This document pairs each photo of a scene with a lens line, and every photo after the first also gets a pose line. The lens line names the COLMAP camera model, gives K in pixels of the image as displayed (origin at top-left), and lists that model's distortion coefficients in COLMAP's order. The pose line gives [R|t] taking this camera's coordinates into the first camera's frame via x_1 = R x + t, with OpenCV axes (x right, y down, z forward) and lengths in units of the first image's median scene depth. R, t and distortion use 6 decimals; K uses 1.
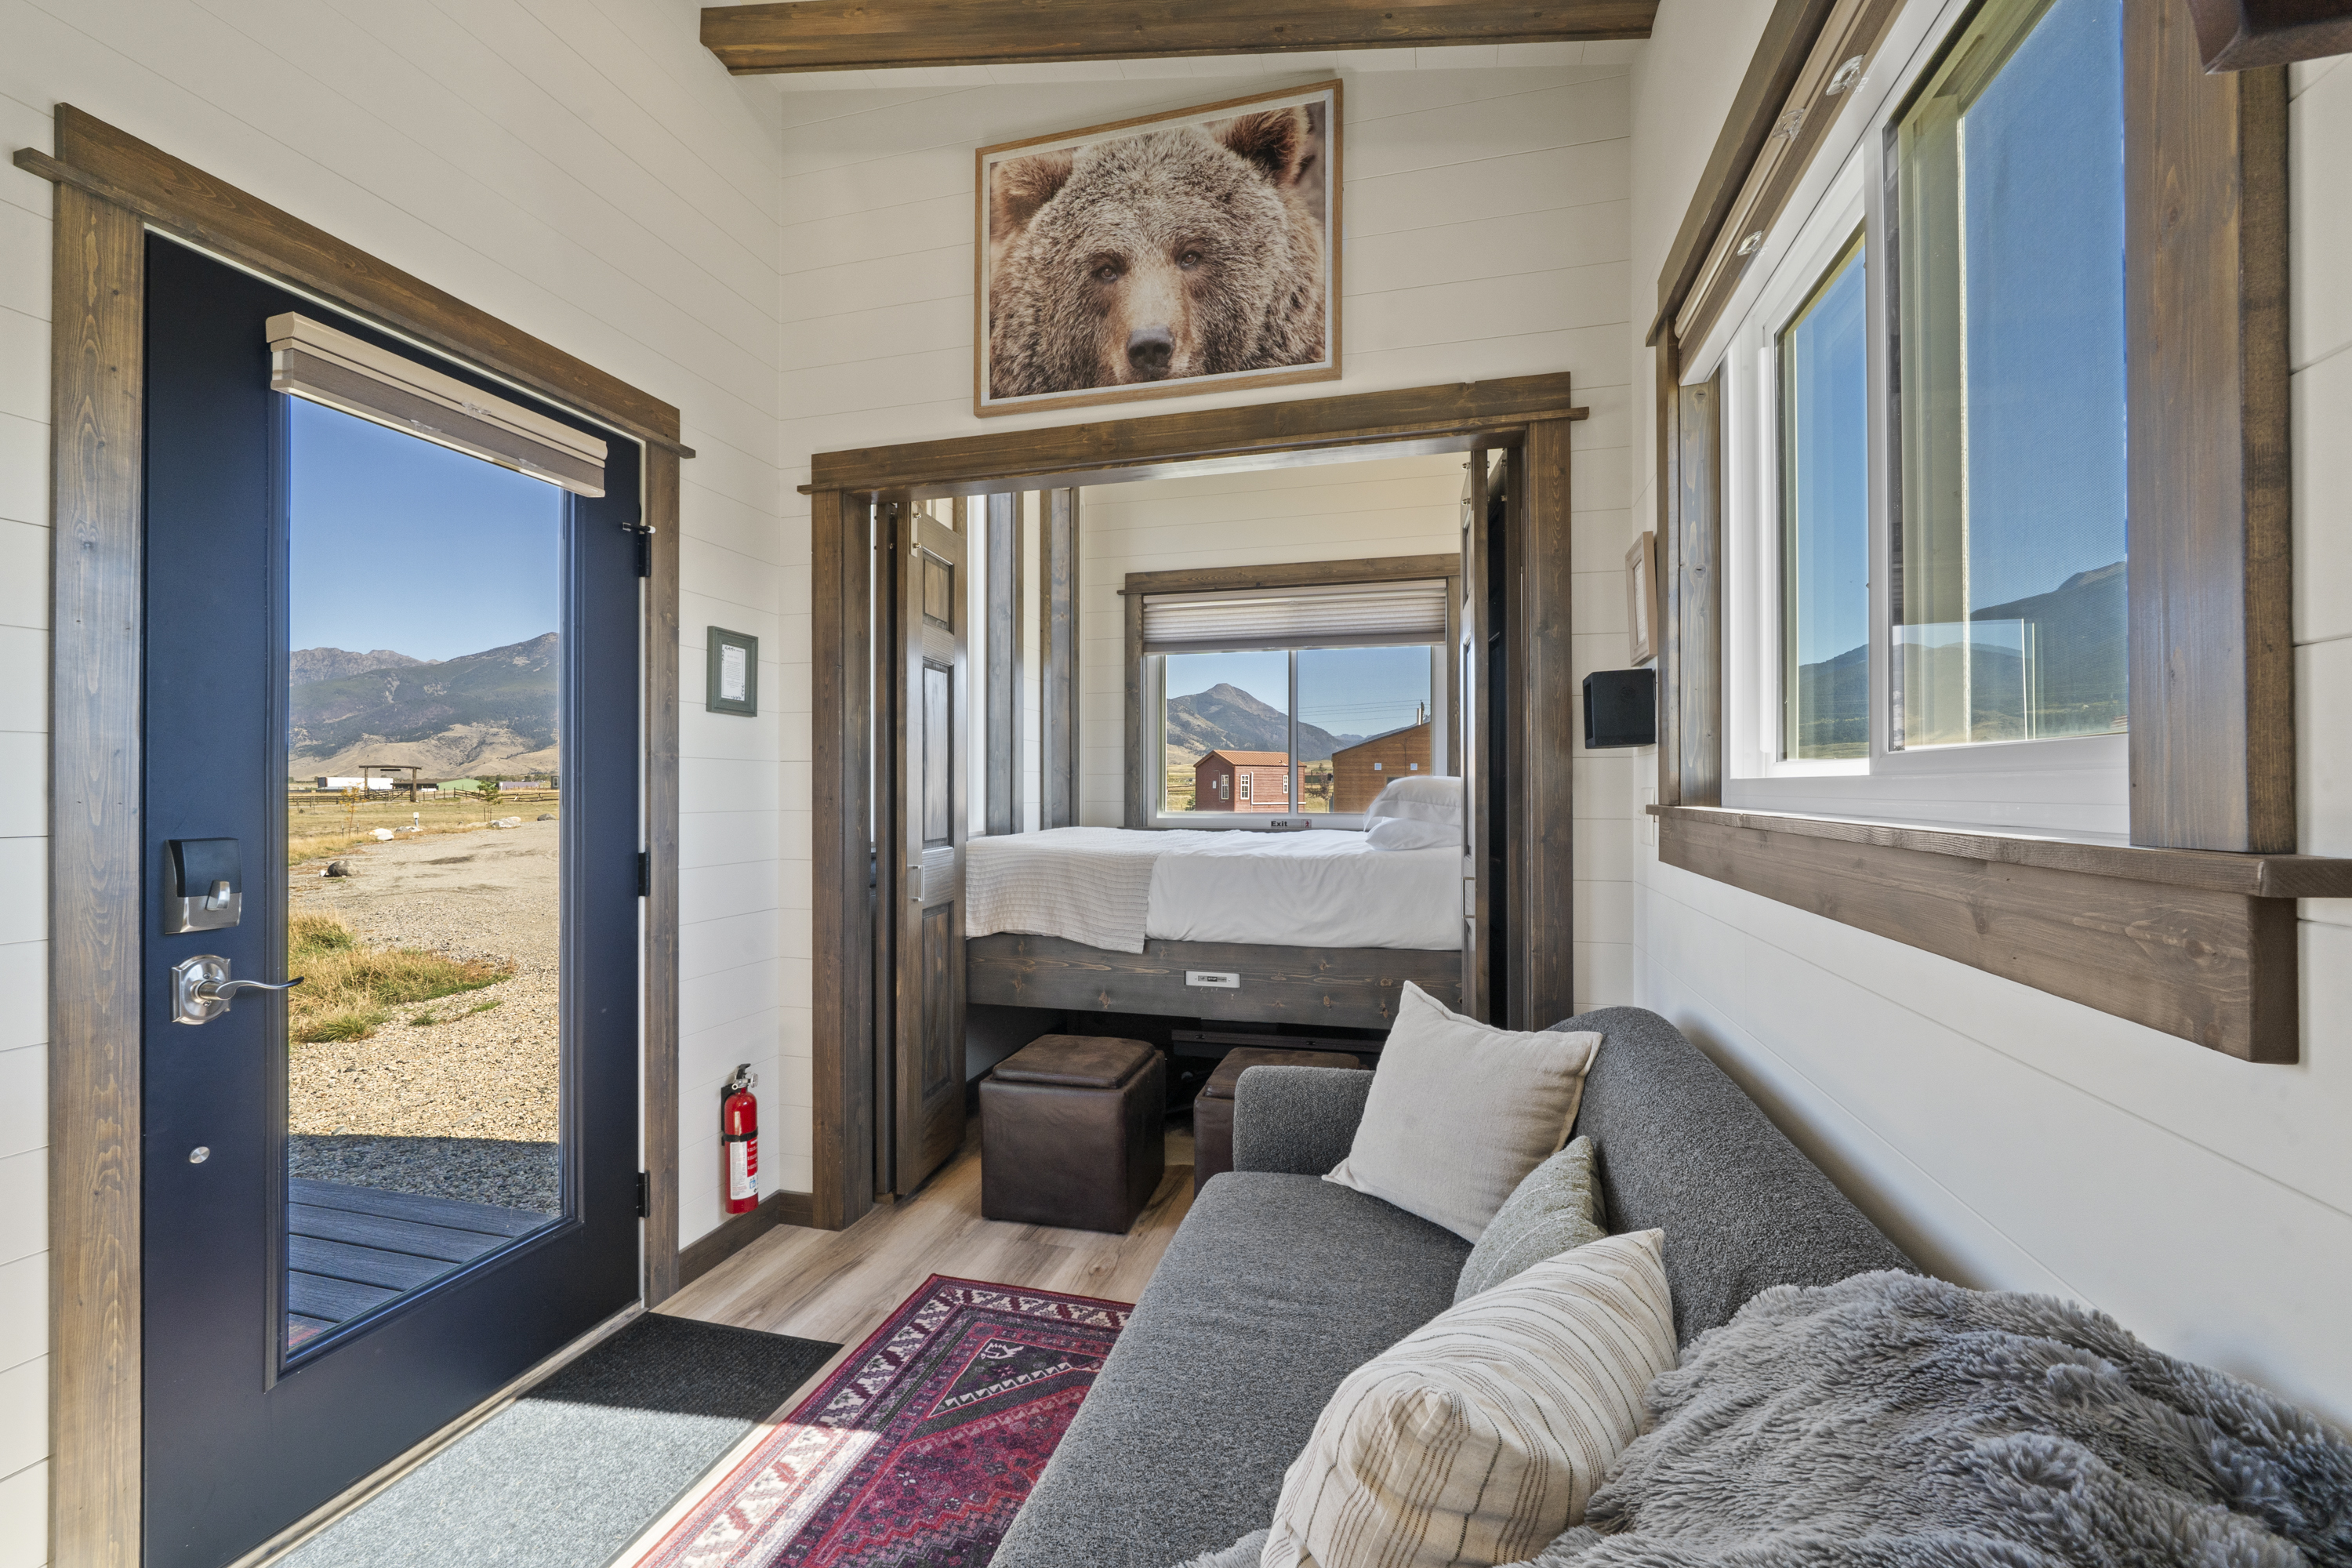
lens RADIAL K [[973.9, 0, 1160.1], [0, 973.9, 782.1], [0, 0, 1]] dist [0.000031, -0.000027]
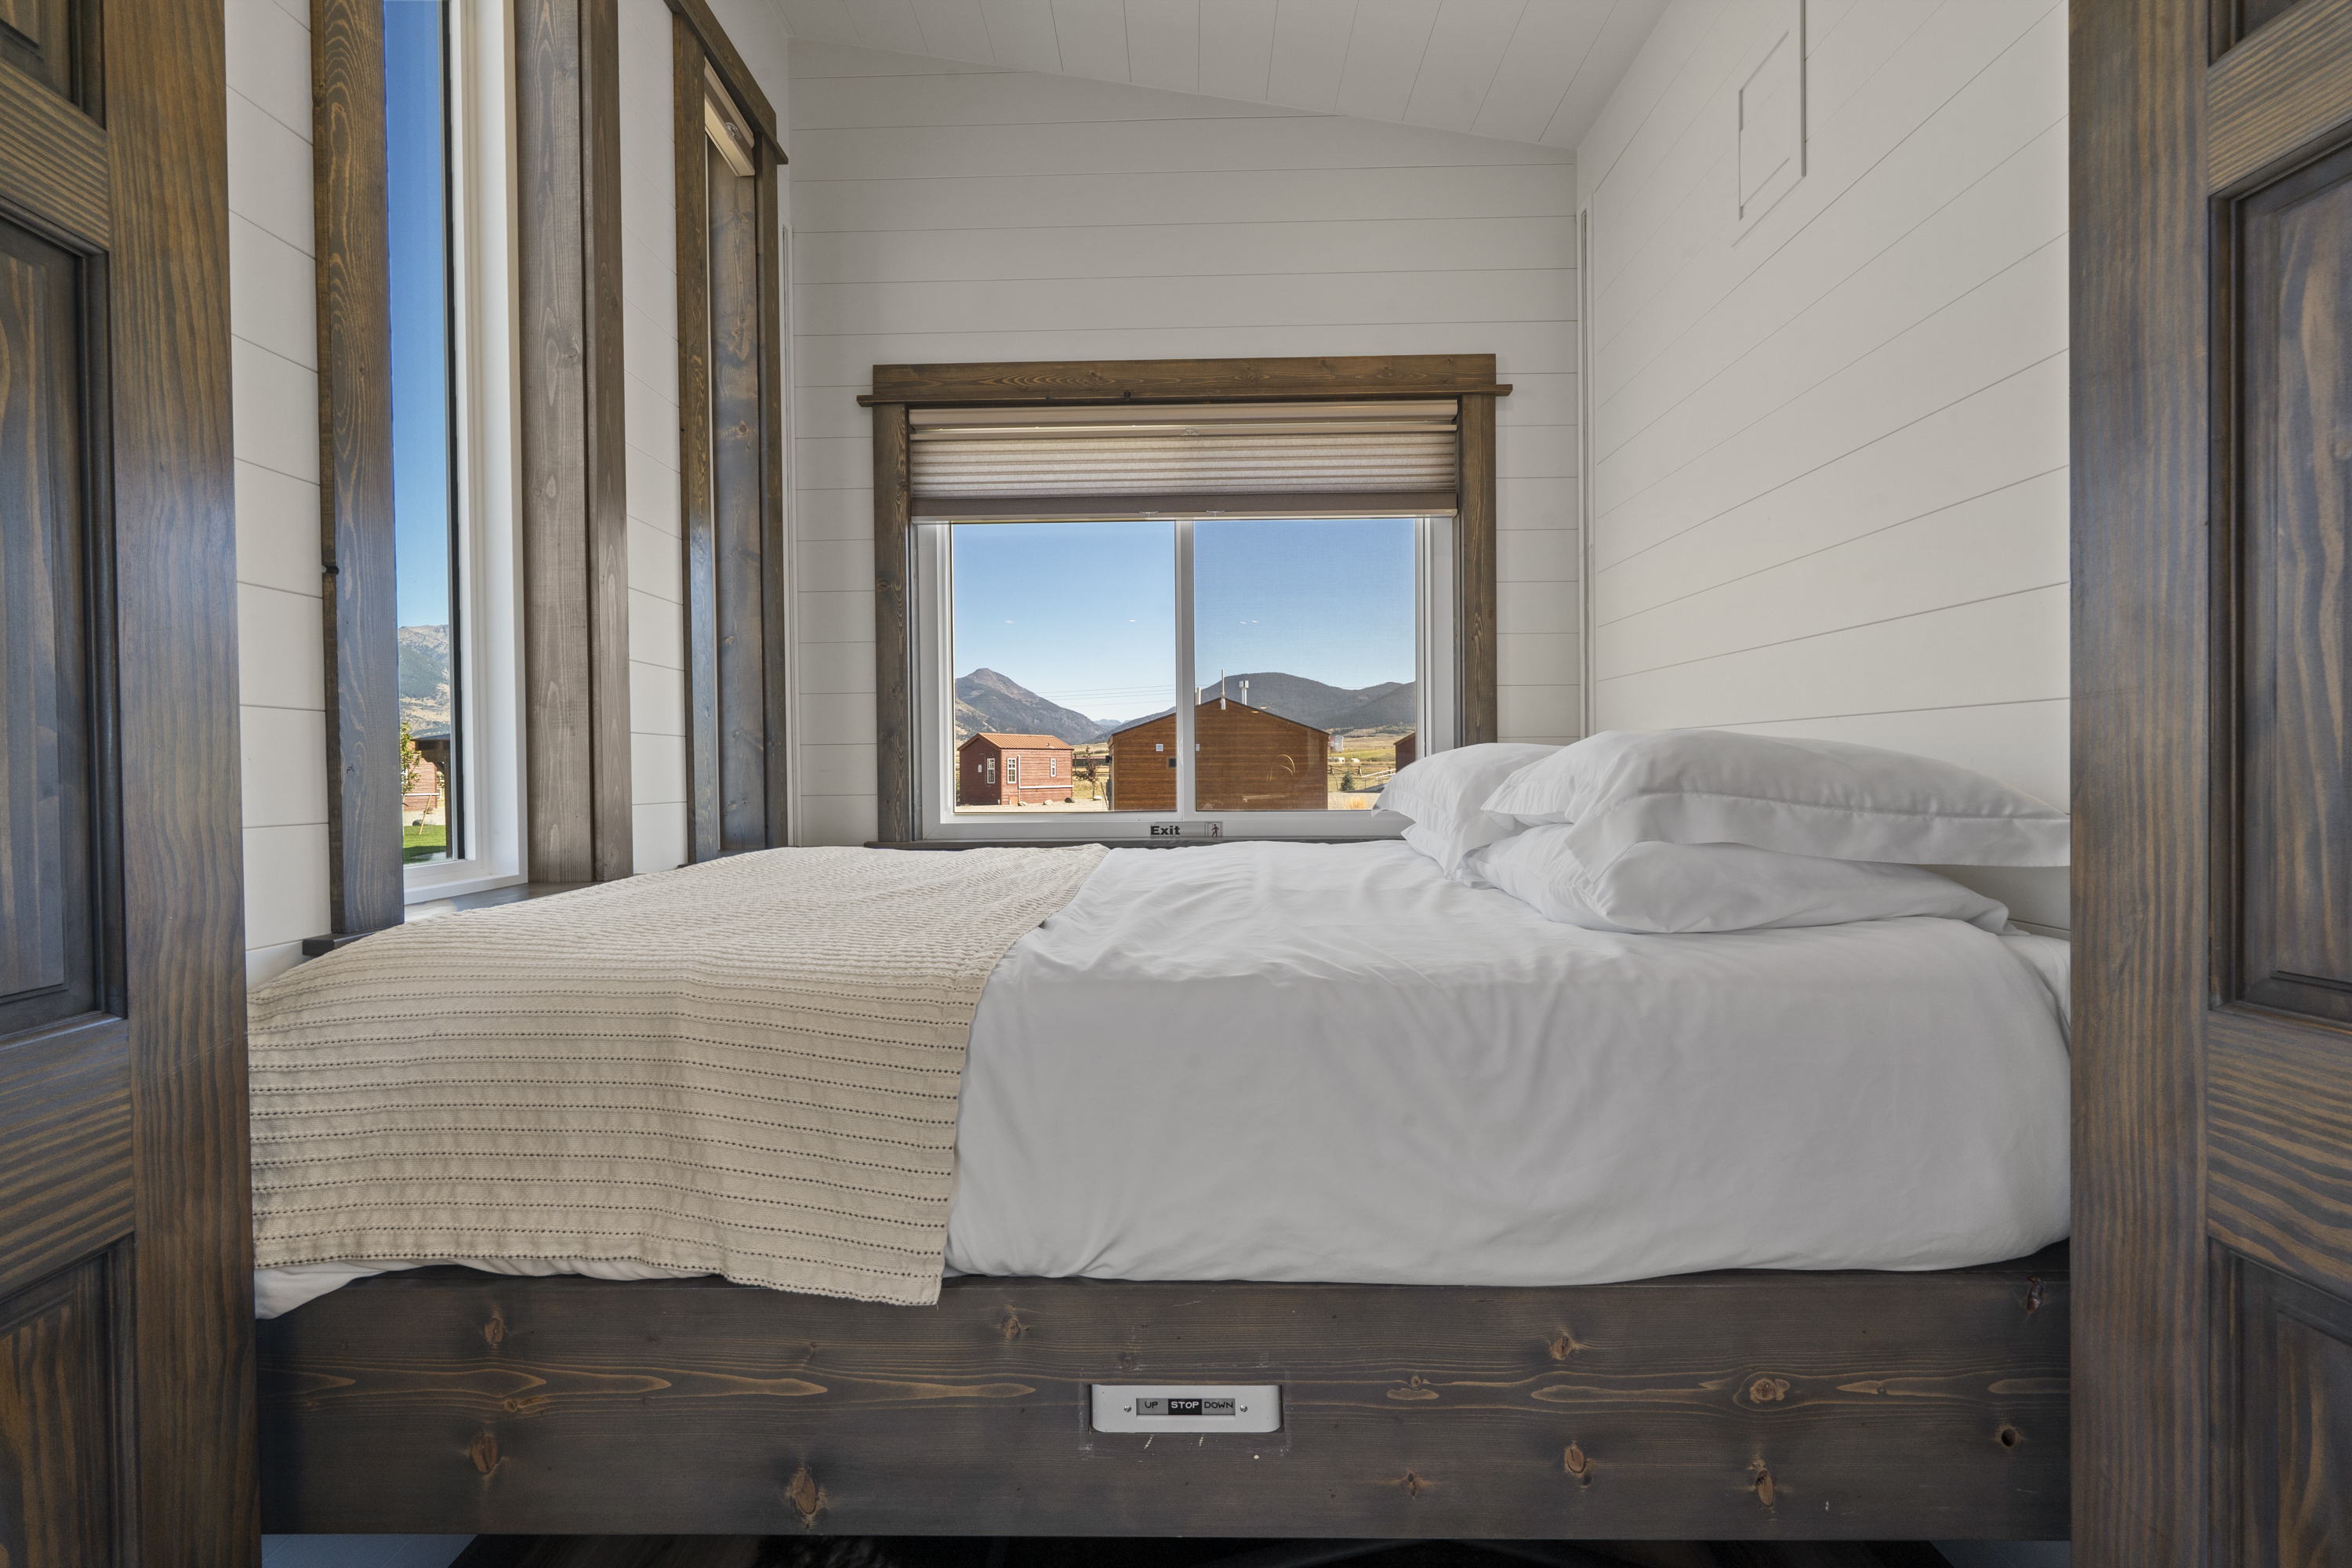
lens RADIAL K [[956.8, 0, 1172.2], [0, 956.8, 781.8], [0, 0, 1]] dist [0.003906, -0.000352]
pose [[0.967016, -0.012333, 0.254415, -0.027063], [0.008032, 0.999807, 0.017937, 0.008620], [-0.254587, -0.015302, 0.966929, 0.892061]]
